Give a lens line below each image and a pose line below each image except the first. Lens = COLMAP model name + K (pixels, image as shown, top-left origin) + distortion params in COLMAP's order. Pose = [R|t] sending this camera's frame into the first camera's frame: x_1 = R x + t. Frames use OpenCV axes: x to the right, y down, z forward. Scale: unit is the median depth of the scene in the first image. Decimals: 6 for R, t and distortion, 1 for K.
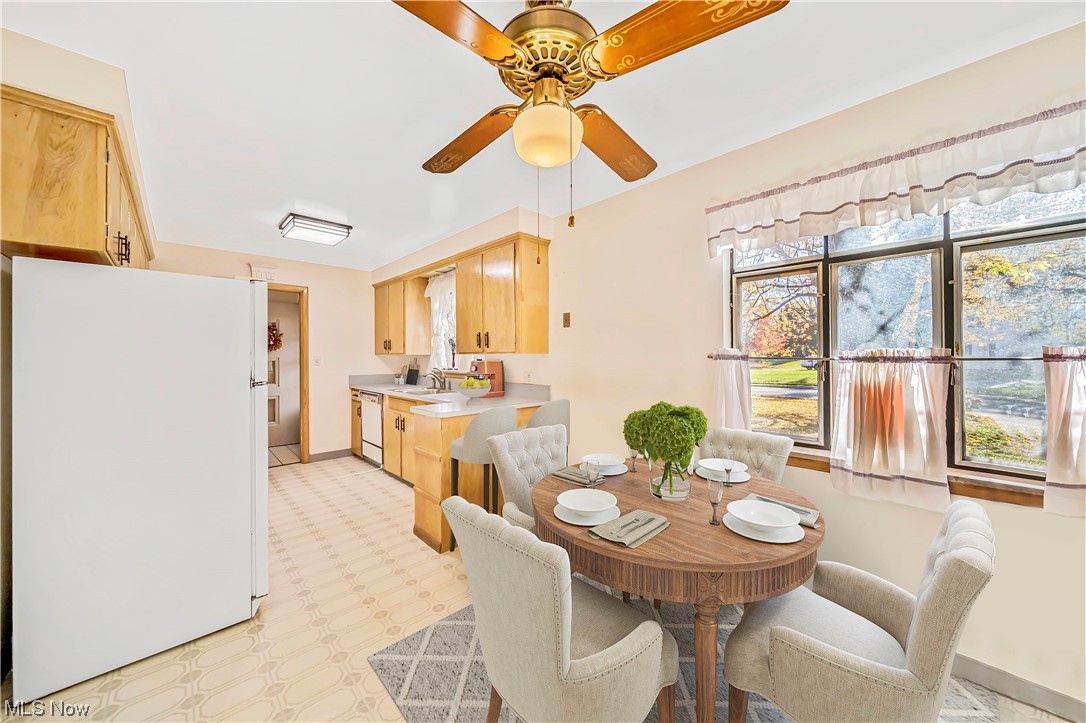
lens RADIAL K [[385.2, 0, 539.8], [0, 385.2, 349.6], [0, 0, 1]] dist [-0.001671, 0.000875]
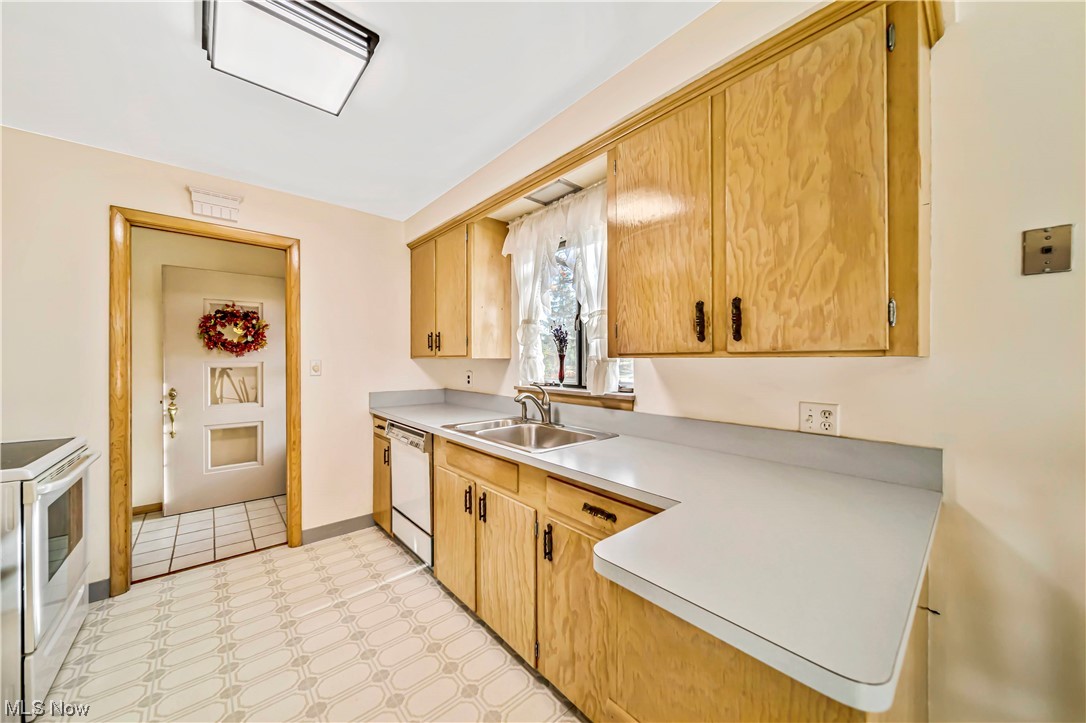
lens RADIAL K [[385.2, 0, 555.0], [0, 385.2, 373.1], [0, 0, 1]] dist [-0.001671, 0.000875]
pose [[0.999650, 0.011241, -0.023951, -0.209231], [-0.010349, 0.999260, 0.037037, 0.012946], [0.024350, -0.036776, 0.999027, 0.442828]]
